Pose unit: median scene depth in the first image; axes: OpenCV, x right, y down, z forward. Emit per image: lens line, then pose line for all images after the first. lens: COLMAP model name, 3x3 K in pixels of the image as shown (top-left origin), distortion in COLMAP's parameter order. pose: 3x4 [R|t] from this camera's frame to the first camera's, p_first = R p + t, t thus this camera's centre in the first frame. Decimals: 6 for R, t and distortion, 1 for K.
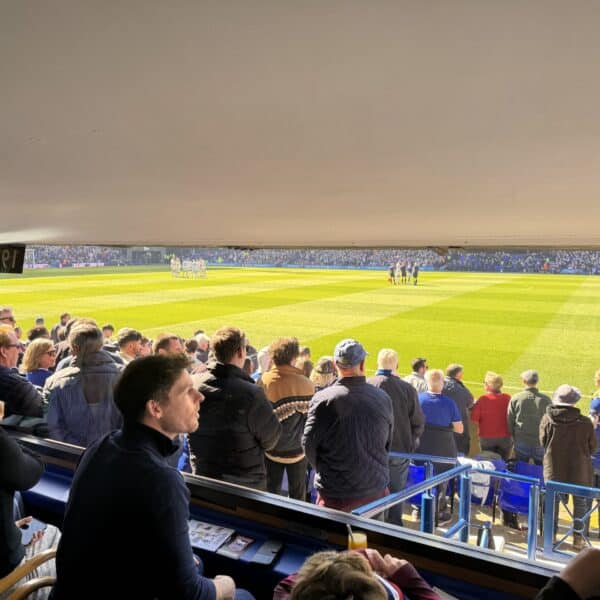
lens RADIAL K [[550.9, 0, 296.9], [0, 550.9, 314.3], [0, 0, 1]] dist [0.131111, -0.183331]
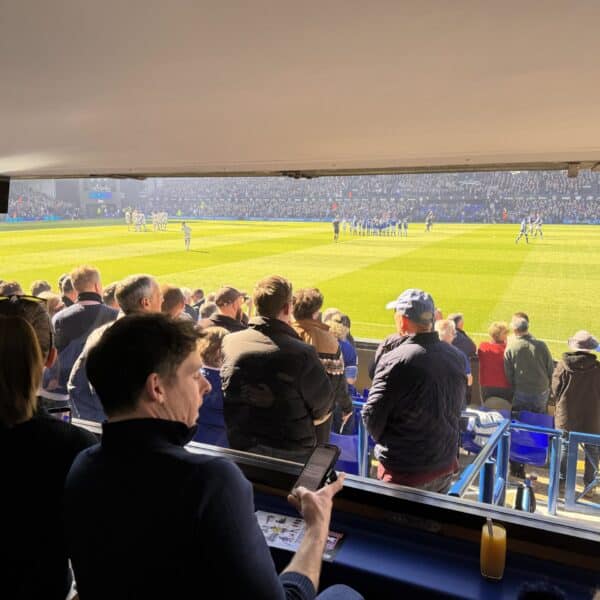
lens RADIAL K [[553.1, 0, 304.8], [0, 553.1, 300.3], [0, 0, 1]] dist [0.157229, -0.296283]
pose [[0.996595, -0.021525, 0.079597, -0.063991], [0.016829, 0.998104, 0.059199, 0.006039], [-0.080721, -0.057658, 0.995068, 0.073364]]
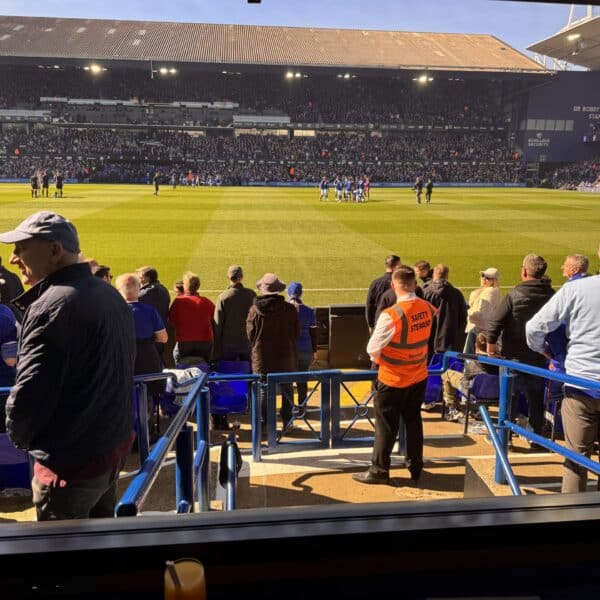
lens RADIAL K [[553.1, 0, 304.8], [0, 553.1, 300.3], [0, 0, 1]] dist [0.157229, -0.296283]
pose [[0.814338, -0.130786, 0.565463, -0.013228], [0.058922, 0.987876, 0.143631, 0.035052], [-0.577392, -0.083646, 0.812171, 0.174307]]
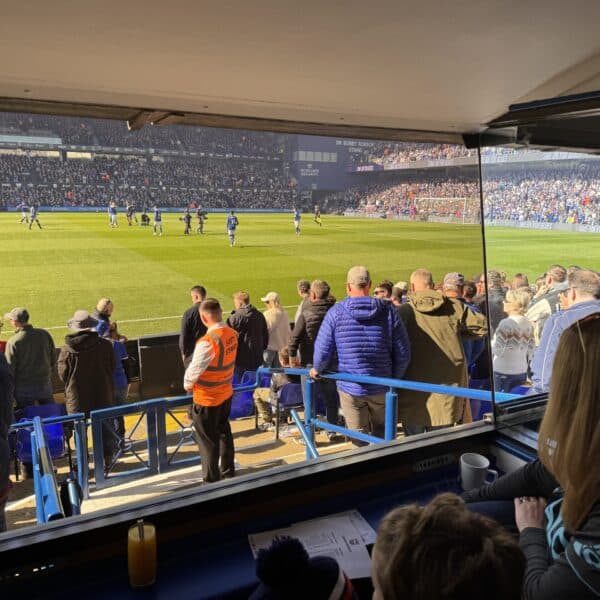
lens RADIAL K [[553.1, 0, 304.8], [0, 553.1, 300.3], [0, 0, 1]] dist [0.157229, -0.296283]
pose [[0.547398, -0.155551, 0.822289, -0.093154], [0.086018, 0.987828, 0.129604, 0.012736], [-0.832440, -0.000213, 0.554115, 0.132667]]
